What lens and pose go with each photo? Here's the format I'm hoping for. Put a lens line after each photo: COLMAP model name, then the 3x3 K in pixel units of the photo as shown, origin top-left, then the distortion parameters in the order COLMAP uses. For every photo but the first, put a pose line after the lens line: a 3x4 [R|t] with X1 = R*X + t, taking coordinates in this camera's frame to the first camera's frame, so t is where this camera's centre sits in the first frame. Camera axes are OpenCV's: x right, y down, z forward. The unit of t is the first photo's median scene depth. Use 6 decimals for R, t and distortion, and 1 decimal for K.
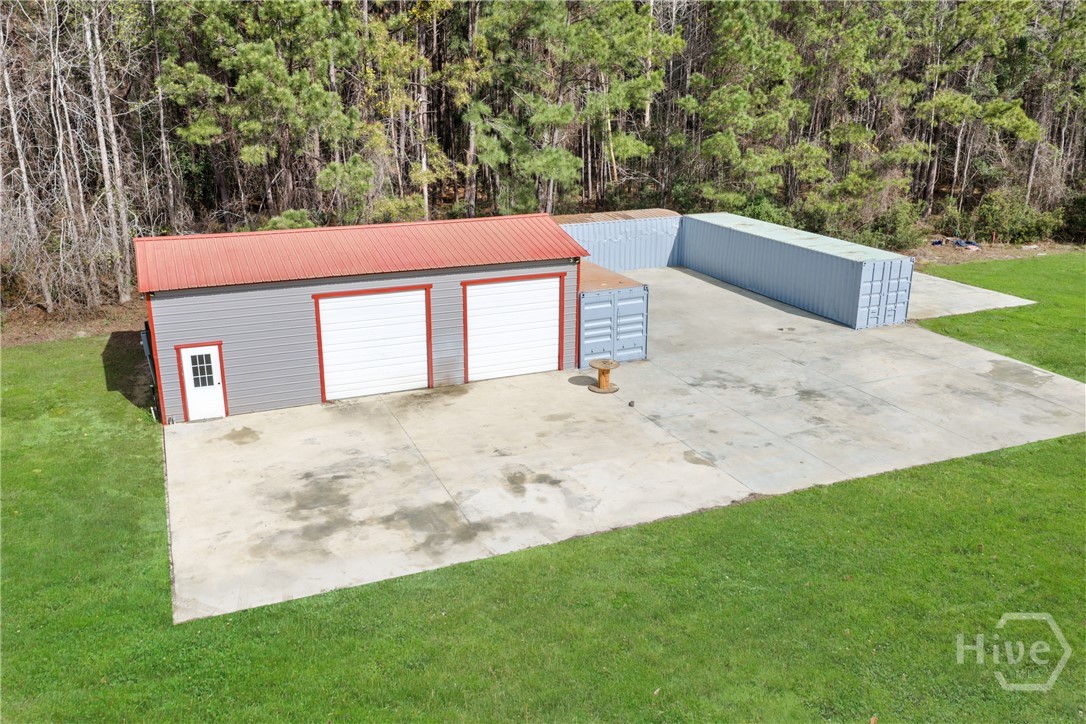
lens RADIAL K [[899.1, 0, 547.0], [0, 899.1, 365.8], [0, 0, 1]] dist [0.015340, -0.025117]
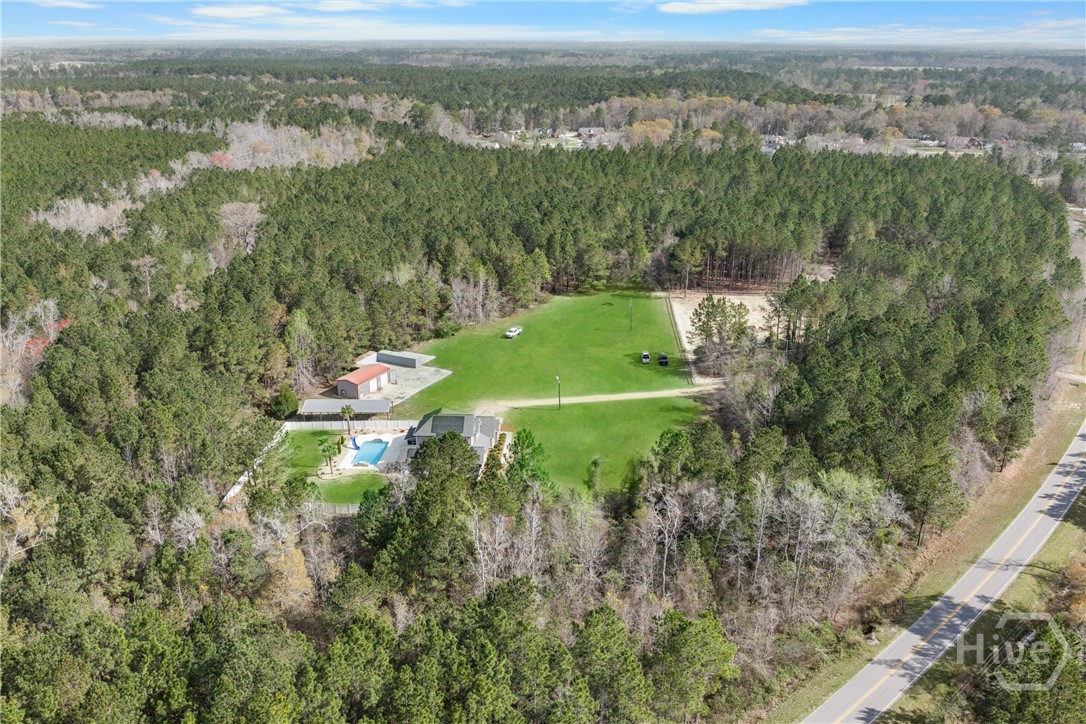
lens RADIAL K [[899.1, 0, 547.0], [0, 899.1, 365.8], [0, 0, 1]] dist [0.015340, -0.025117]
pose [[0.775883, -0.227392, 0.588472, -3.390420], [0.210431, 0.972645, 0.098393, -0.612520], [-0.594748, 0.047491, 0.802508, -5.922474]]
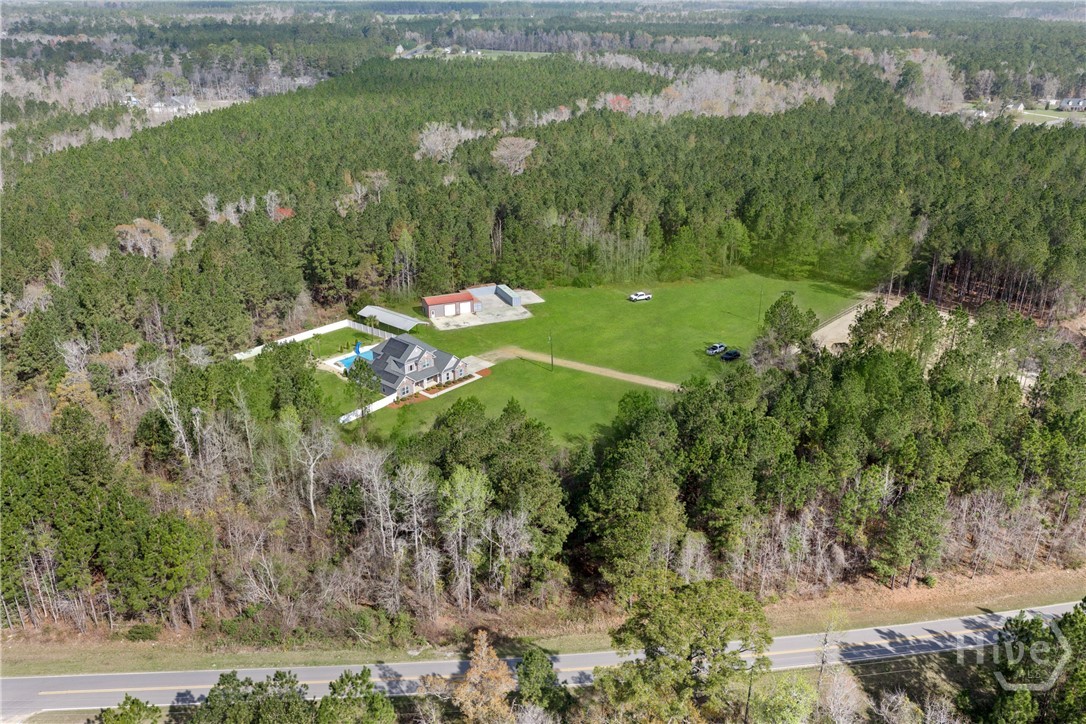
lens RADIAL K [[901.8, 0, 551.3], [0, 901.8, 359.1], [0, 0, 1]] dist [0.003787, -0.005771]
pose [[0.999972, -0.004869, 0.005607, 0.705037], [0.004458, 0.997448, 0.071259, -0.155500], [-0.005940, -0.071232, 0.997442, -7.334789]]
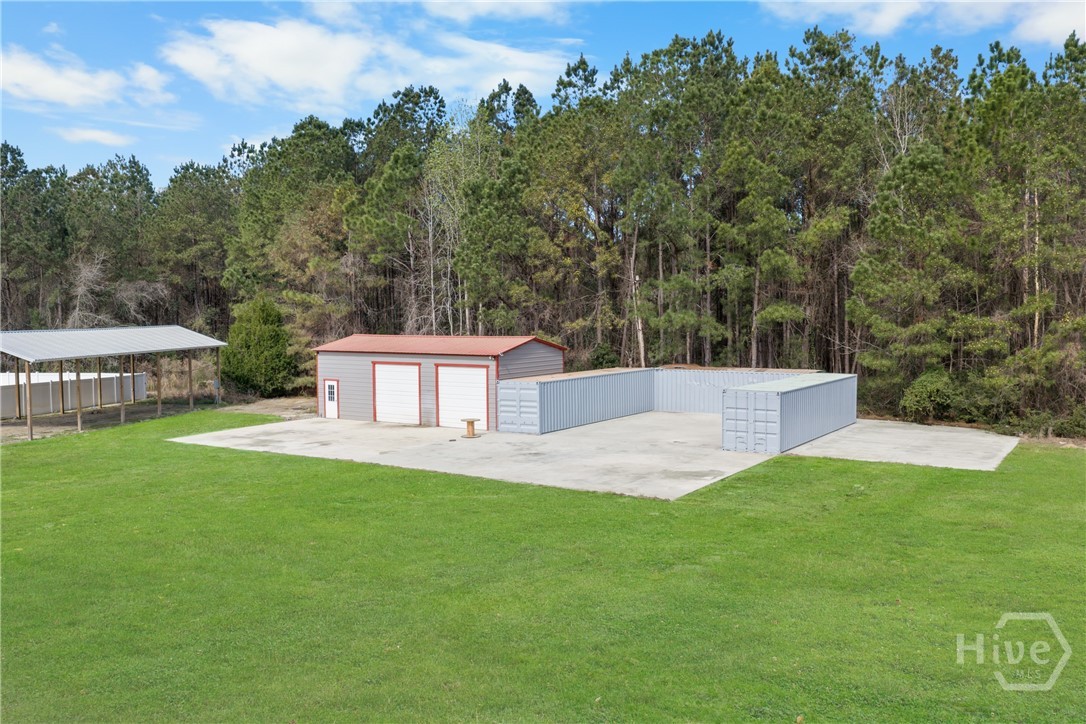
lens RADIAL K [[901.8, 0, 551.3], [0, 901.8, 359.1], [0, 0, 1]] dist [0.003787, -0.005771]
pose [[0.558197, 0.034351, -0.828997, 1.312980], [-0.253866, 0.958296, -0.131229, 0.060820], [0.789917, 0.283706, 0.543638, 0.218731]]
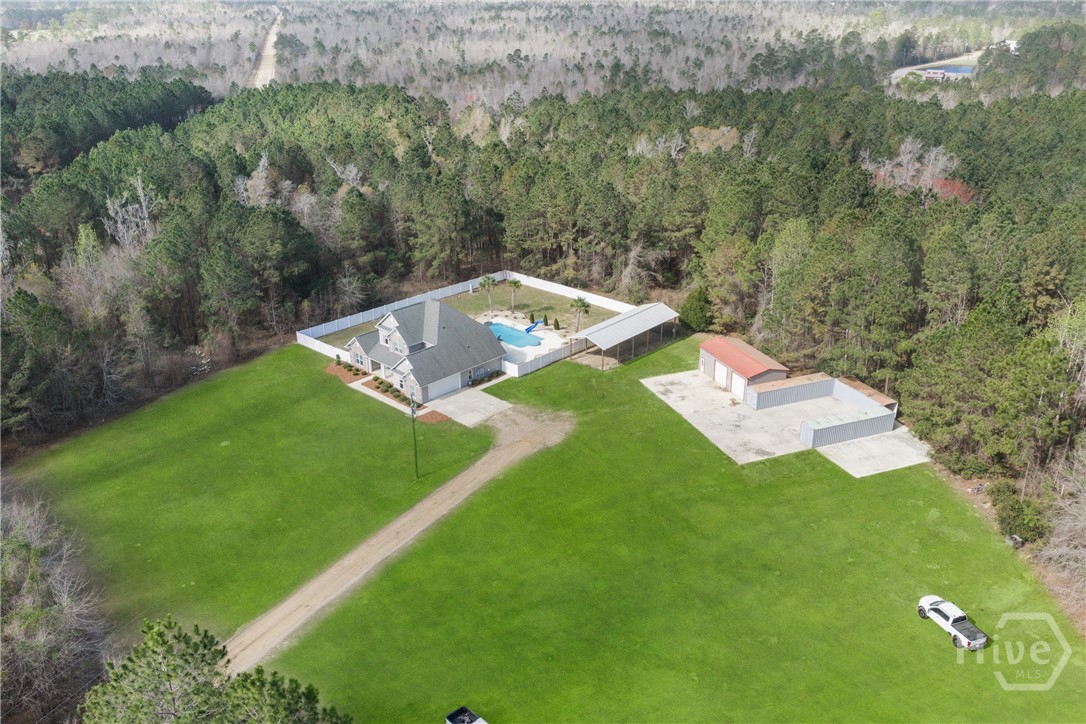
lens RADIAL K [[899.1, 0, 547.0], [0, 899.1, 365.8], [0, 0, 1]] dist [0.015340, -0.025117]
pose [[-0.027854, 0.388858, -0.920877, 3.798651], [-0.311694, 0.871925, 0.377615, -1.421720], [0.949774, 0.297549, 0.096918, -0.325045]]
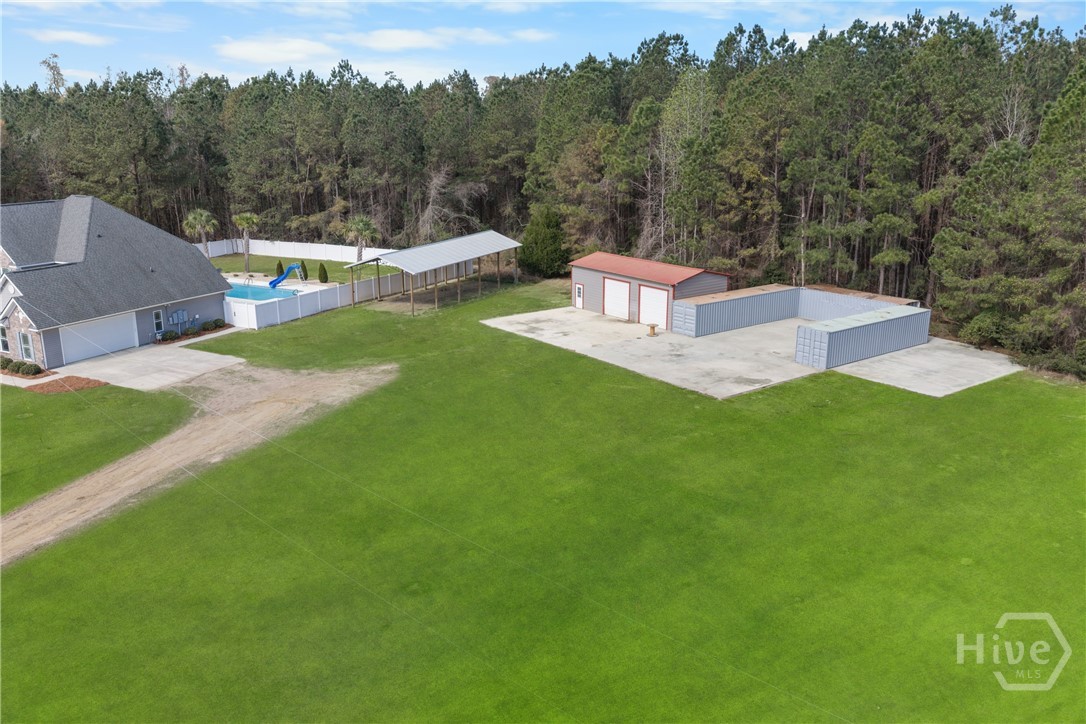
lens RADIAL K [[899.1, 0, 547.0], [0, 899.1, 365.8], [0, 0, 1]] dist [0.015340, -0.025117]
pose [[0.242938, 0.251693, -0.936820, 2.202849], [-0.307522, 0.935921, 0.171704, -0.219457], [0.920006, 0.246379, 0.304773, -0.013599]]
